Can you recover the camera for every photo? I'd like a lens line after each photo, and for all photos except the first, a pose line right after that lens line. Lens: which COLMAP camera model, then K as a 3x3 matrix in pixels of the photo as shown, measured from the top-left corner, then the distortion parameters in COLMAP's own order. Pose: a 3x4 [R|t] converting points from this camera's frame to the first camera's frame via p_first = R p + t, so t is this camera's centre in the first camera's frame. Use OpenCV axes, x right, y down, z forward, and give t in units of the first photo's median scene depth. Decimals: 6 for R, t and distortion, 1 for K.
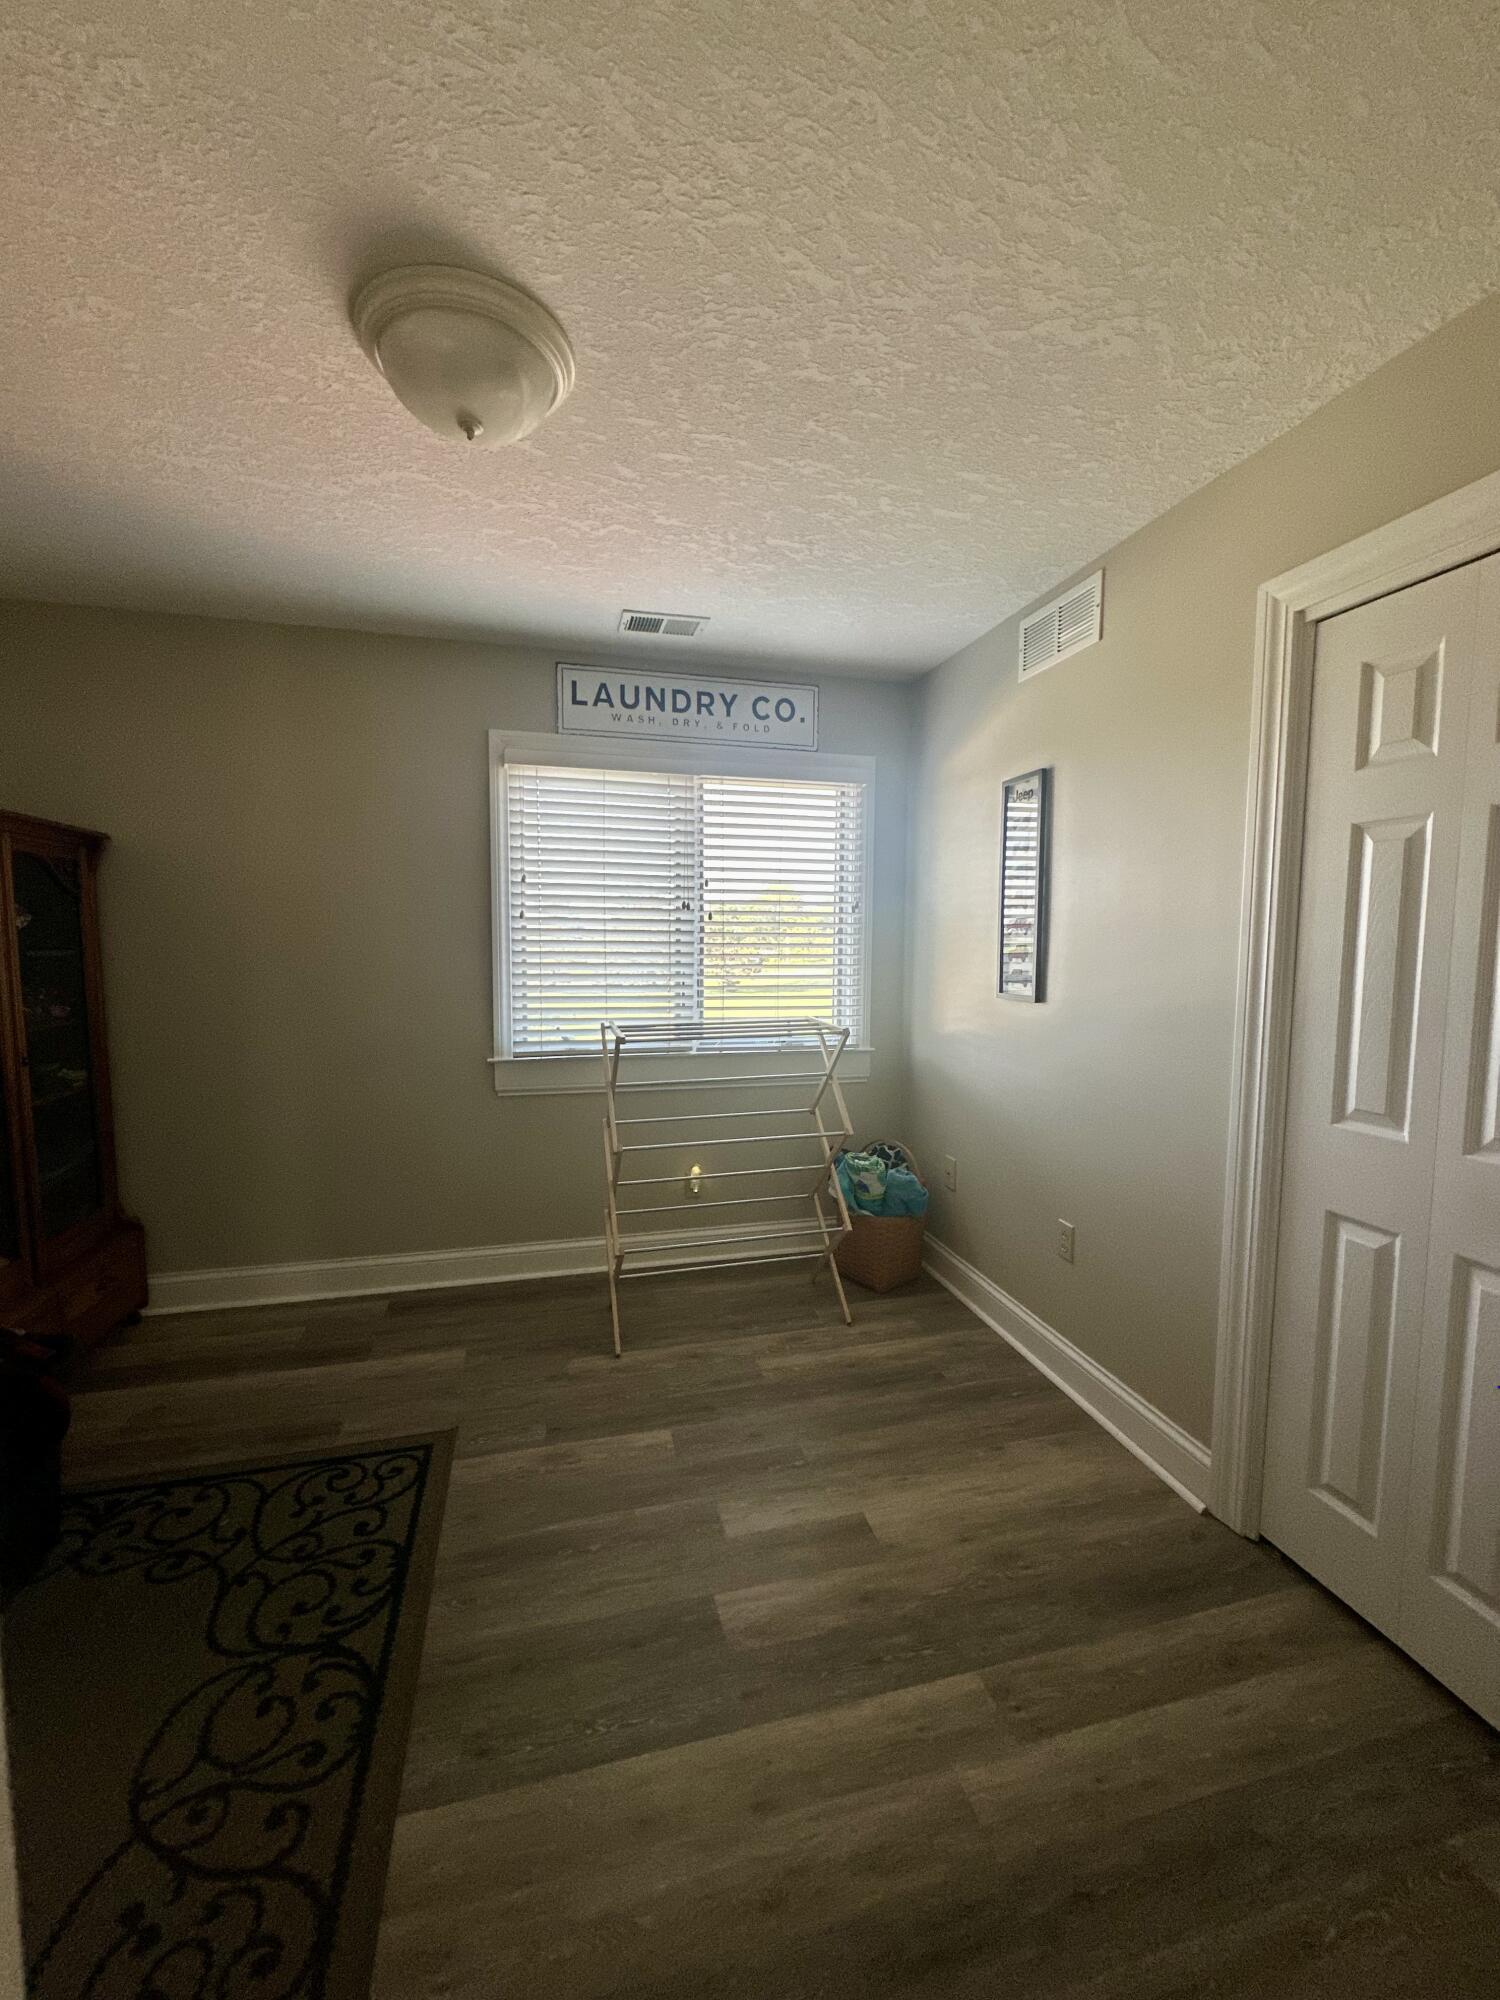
lens RADIAL K [[795.4, 0, 753.5], [0, 795.4, 999.4], [0, 0, 1]] dist [-0.000511, 0.000986]
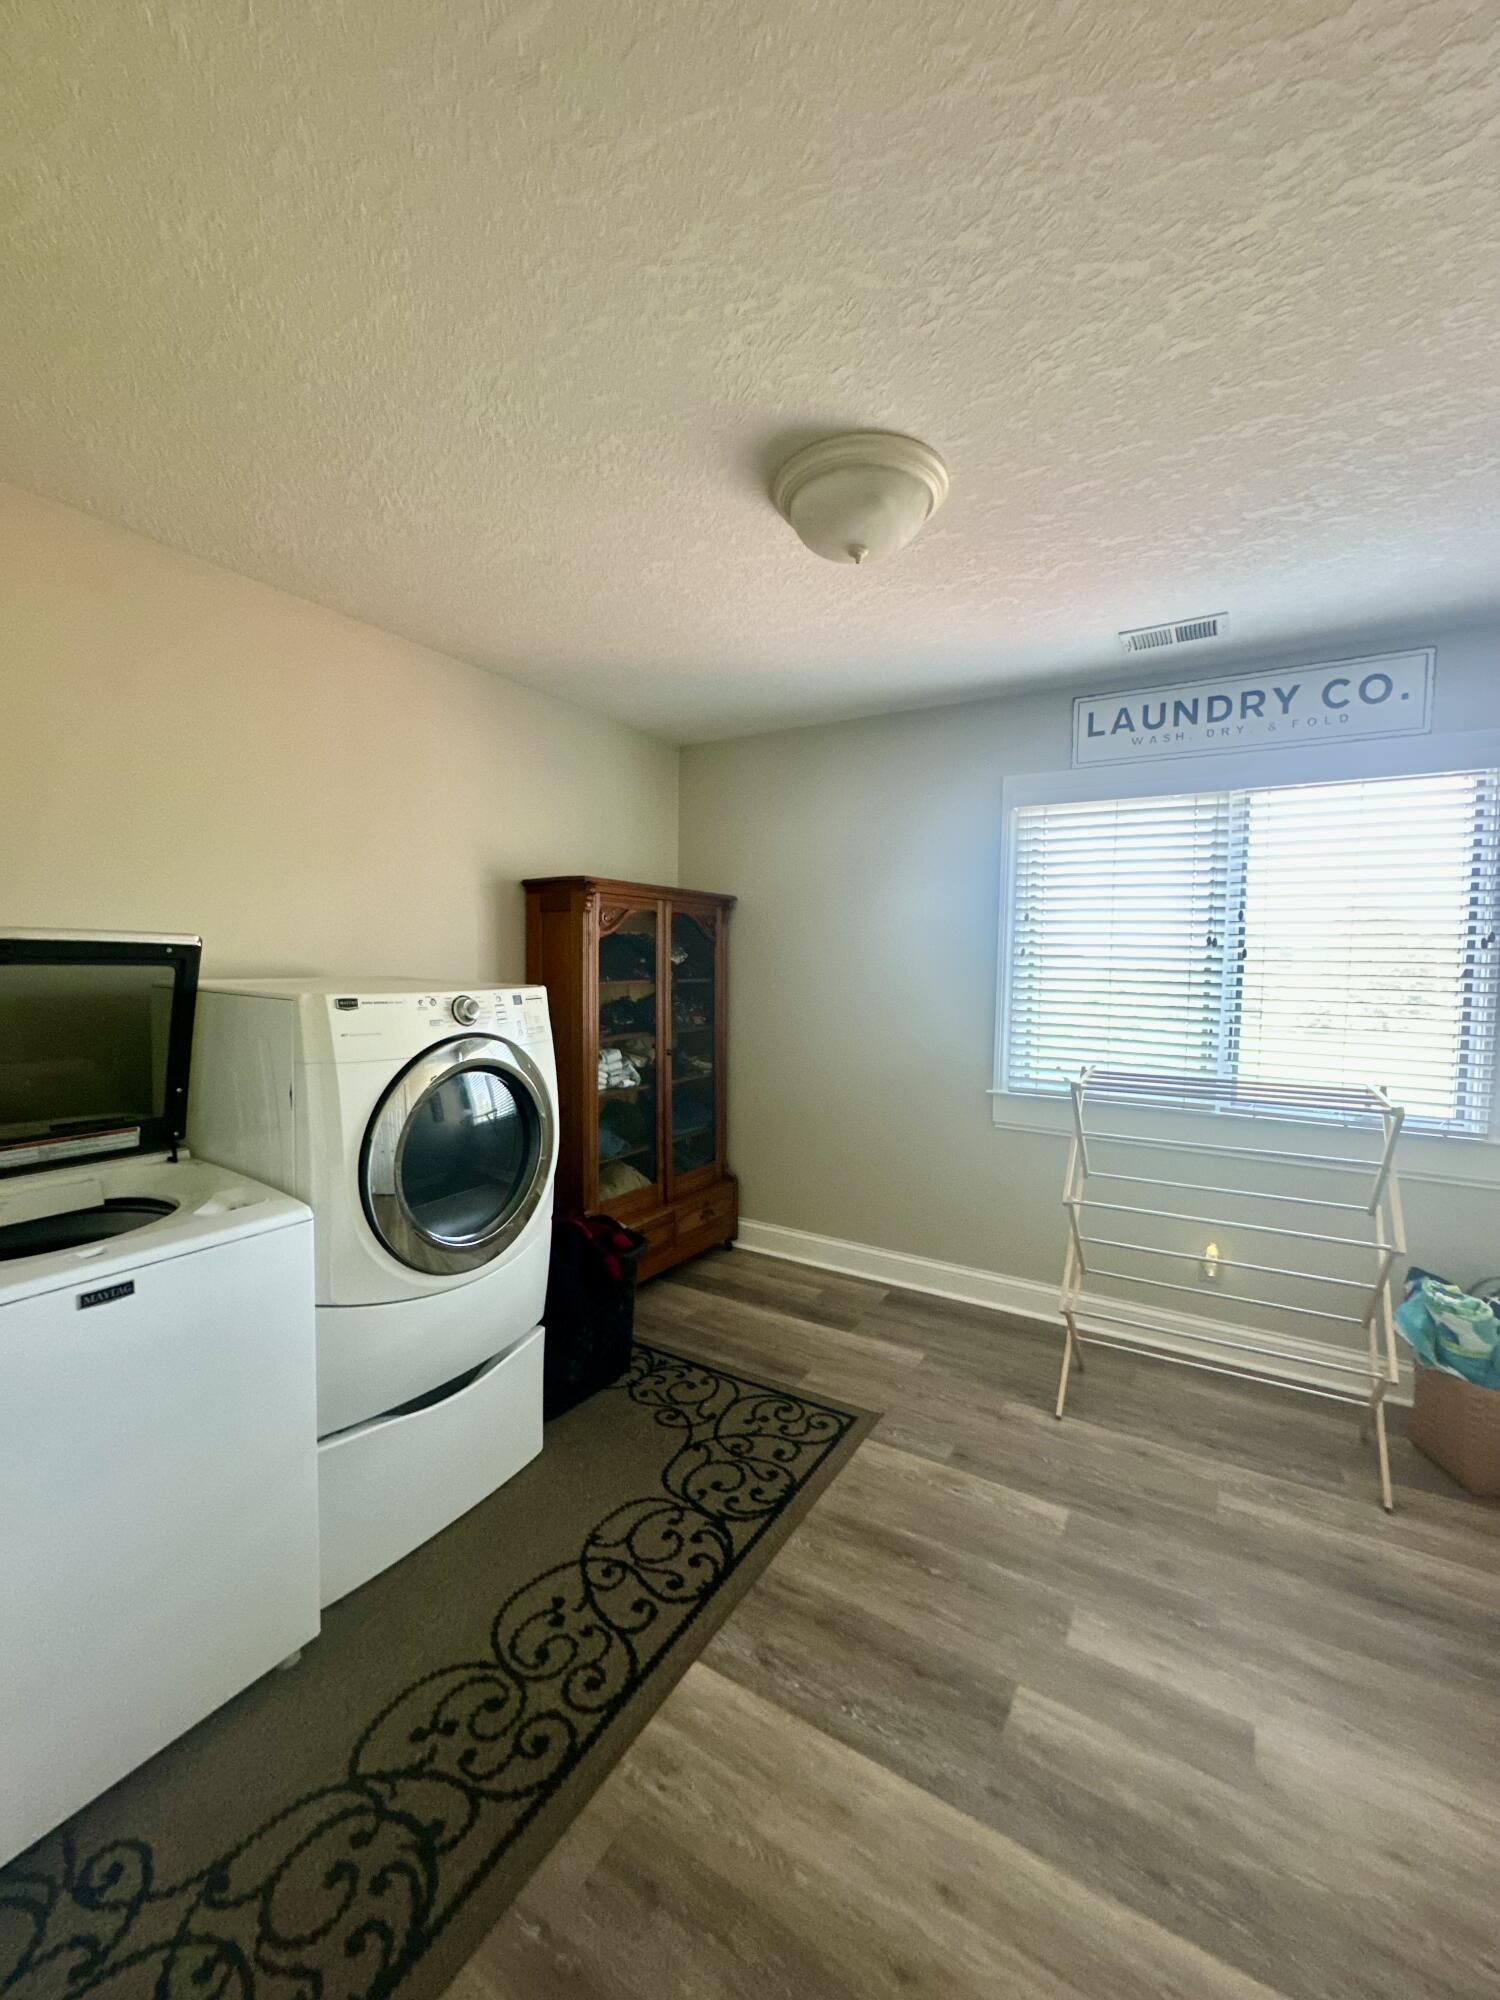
lens RADIAL K [[795.4, 0, 754.5], [0, 795.4, 1002.1], [0, 0, 1]] dist [-0.000511, 0.000986]
pose [[0.700800, 0.044290, -0.711982, 0.255011], [-0.067026, 0.997744, -0.003907, -0.020994], [0.710202, 0.050459, 0.702187, 0.055279]]
